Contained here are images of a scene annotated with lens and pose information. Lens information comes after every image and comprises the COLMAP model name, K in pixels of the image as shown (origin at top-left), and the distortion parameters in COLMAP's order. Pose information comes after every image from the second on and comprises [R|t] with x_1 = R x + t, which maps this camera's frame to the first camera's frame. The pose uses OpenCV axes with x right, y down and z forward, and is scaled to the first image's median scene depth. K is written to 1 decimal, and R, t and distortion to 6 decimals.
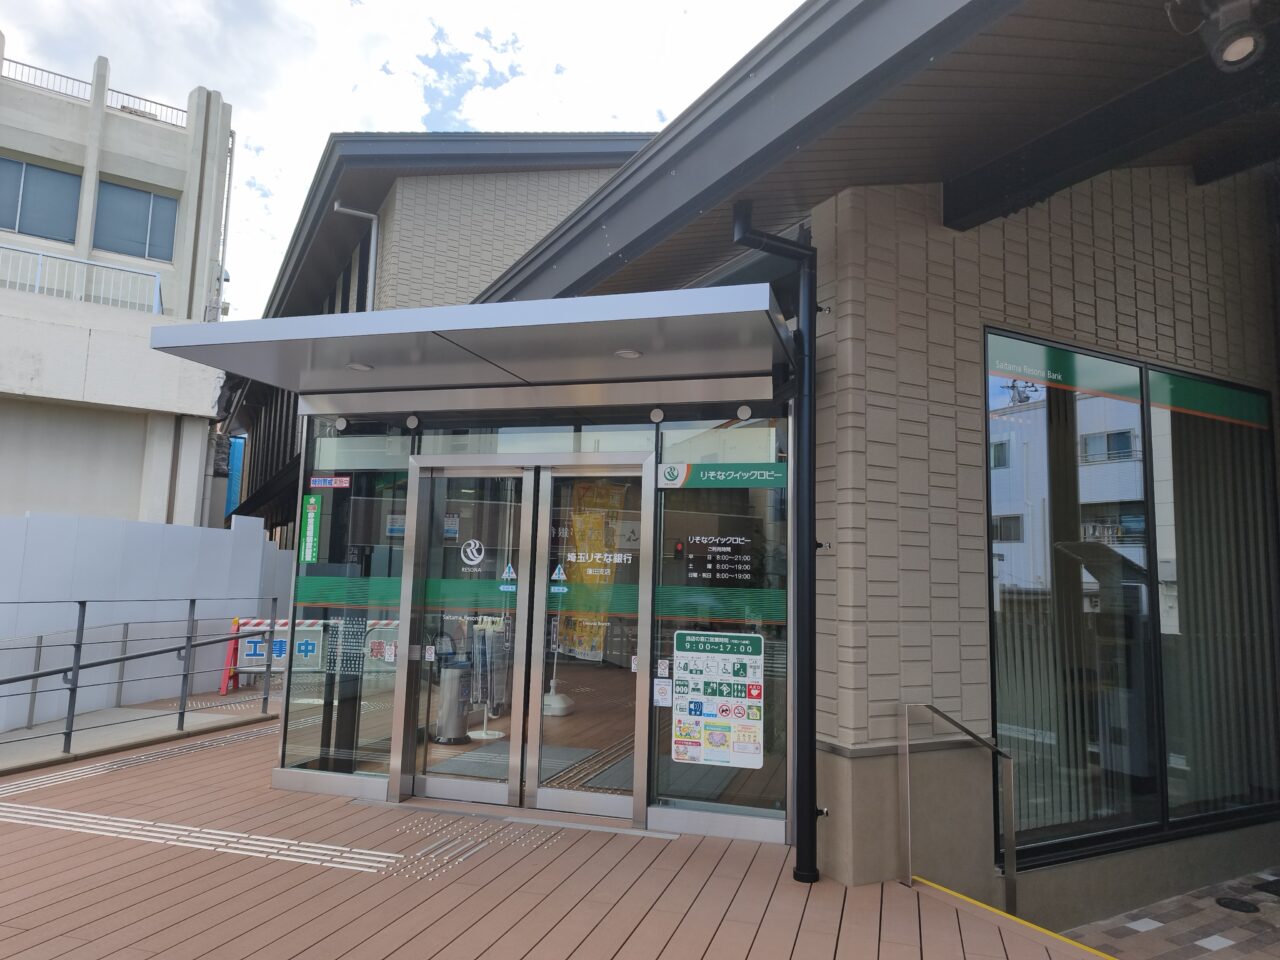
lens RADIAL K [[865.6, 0, 640.0], [0, 865.6, 480.0], [0, 0, 1]] dist [0.000181, -0.000272]
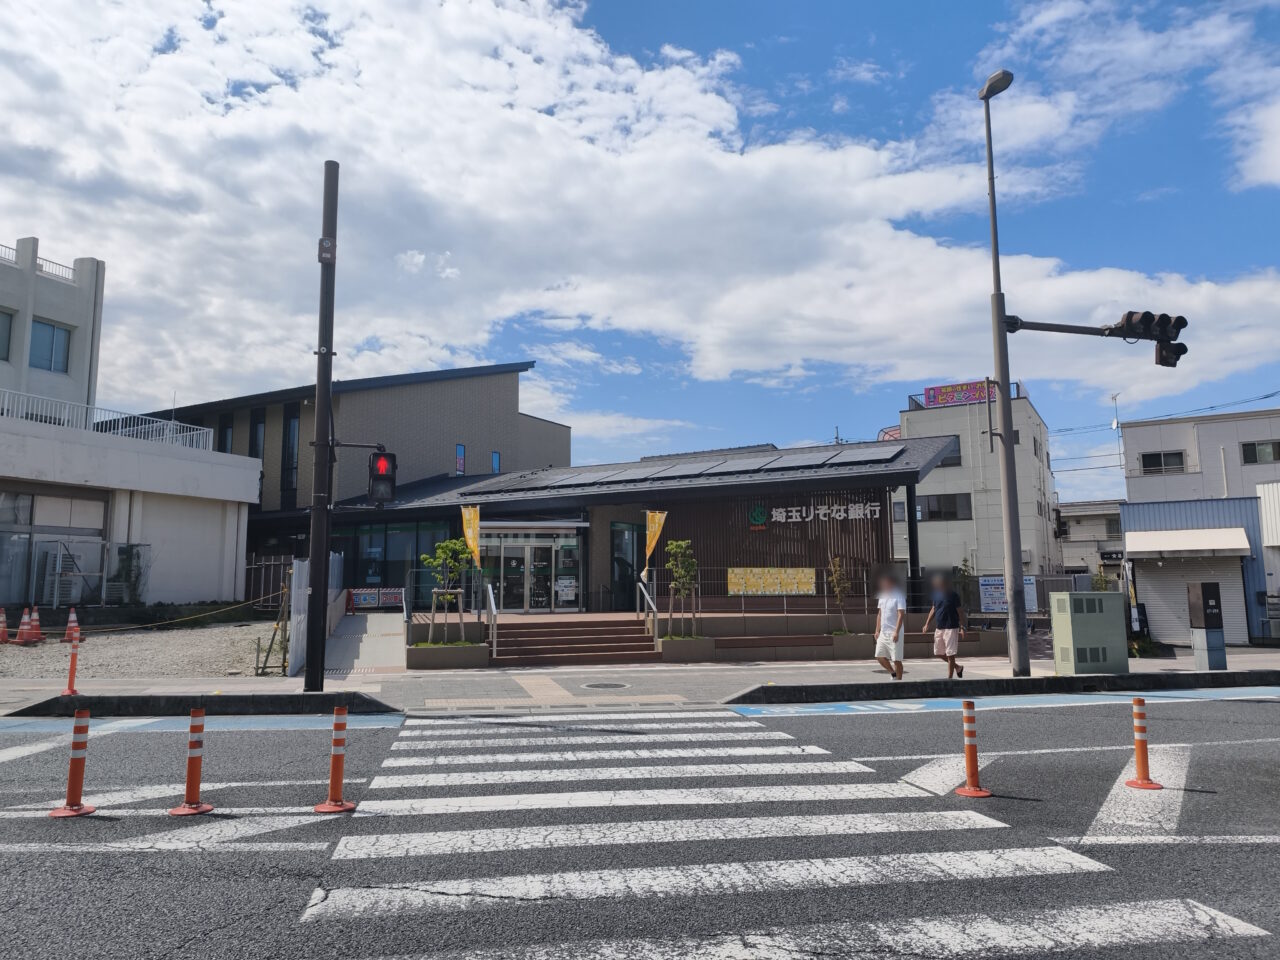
lens RADIAL K [[865.6, 0, 640.0], [0, 865.6, 480.0], [0, 0, 1]] dist [0.000181, -0.000272]
pose [[0.842074, 0.024453, 0.538808, -0.664004], [-0.025338, 0.999662, -0.005769, -0.109826], [-0.538767, -0.008795, 0.842409, -1.029127]]
